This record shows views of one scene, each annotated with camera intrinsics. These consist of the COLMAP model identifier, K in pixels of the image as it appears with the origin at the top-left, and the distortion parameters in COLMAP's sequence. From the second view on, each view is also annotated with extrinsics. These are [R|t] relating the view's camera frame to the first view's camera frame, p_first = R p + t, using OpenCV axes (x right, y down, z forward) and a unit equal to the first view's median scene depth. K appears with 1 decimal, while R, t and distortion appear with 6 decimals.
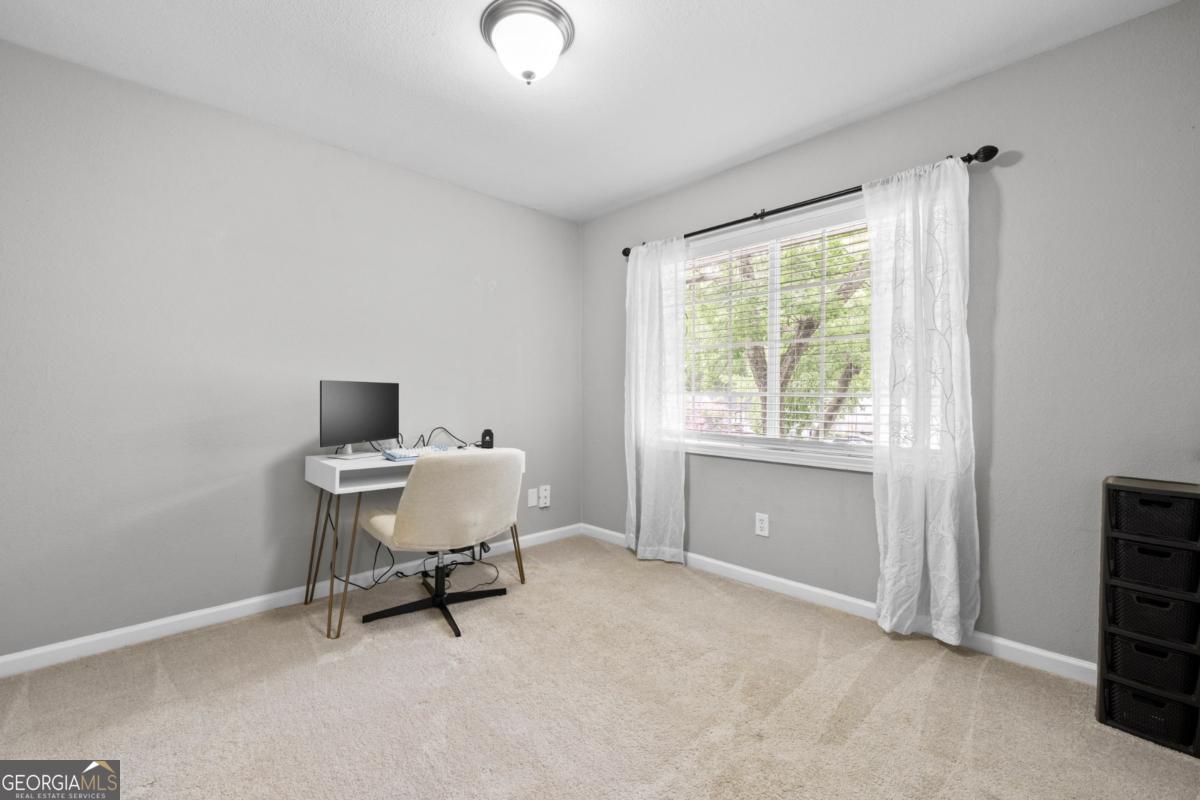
lens RADIAL K [[509.5, 0, 596.2], [0, 509.5, 397.1], [0, 0, 1]] dist [0.002774, -0.001063]
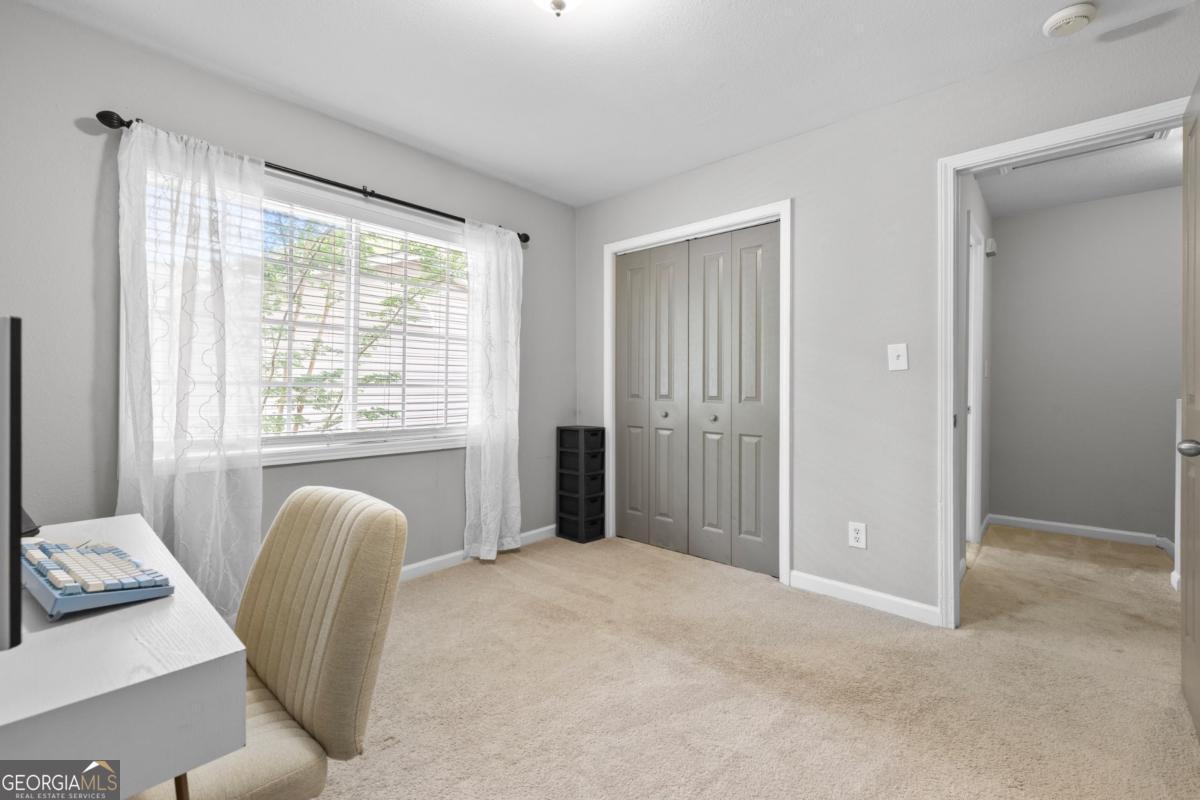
lens RADIAL K [[509.5, 0, 597.5], [0, 509.5, 387.1], [0, 0, 1]] dist [0.002774, -0.001063]
pose [[-0.082712, -0.005048, 0.996561, -0.659426], [0.003085, 0.999981, 0.005321, -0.006102], [-0.996569, 0.003514, -0.082695, 0.678865]]
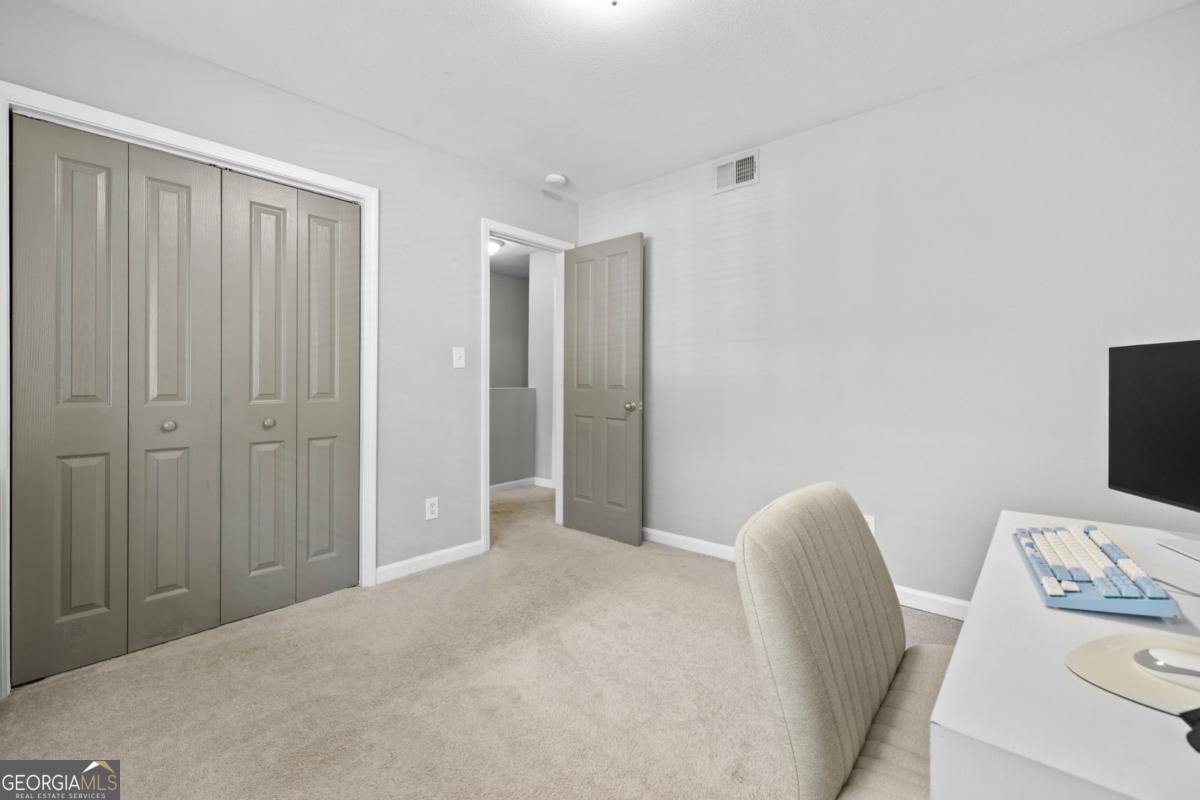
lens RADIAL K [[509.5, 0, 590.9], [0, 509.5, 382.4], [0, 0, 1]] dist [0.002774, -0.001063]
pose [[-0.995595, -0.000556, -0.093757, -0.008116], [-0.001132, 0.999981, 0.006089, -0.004536], [0.093752, 0.006169, -0.995576, 1.237897]]
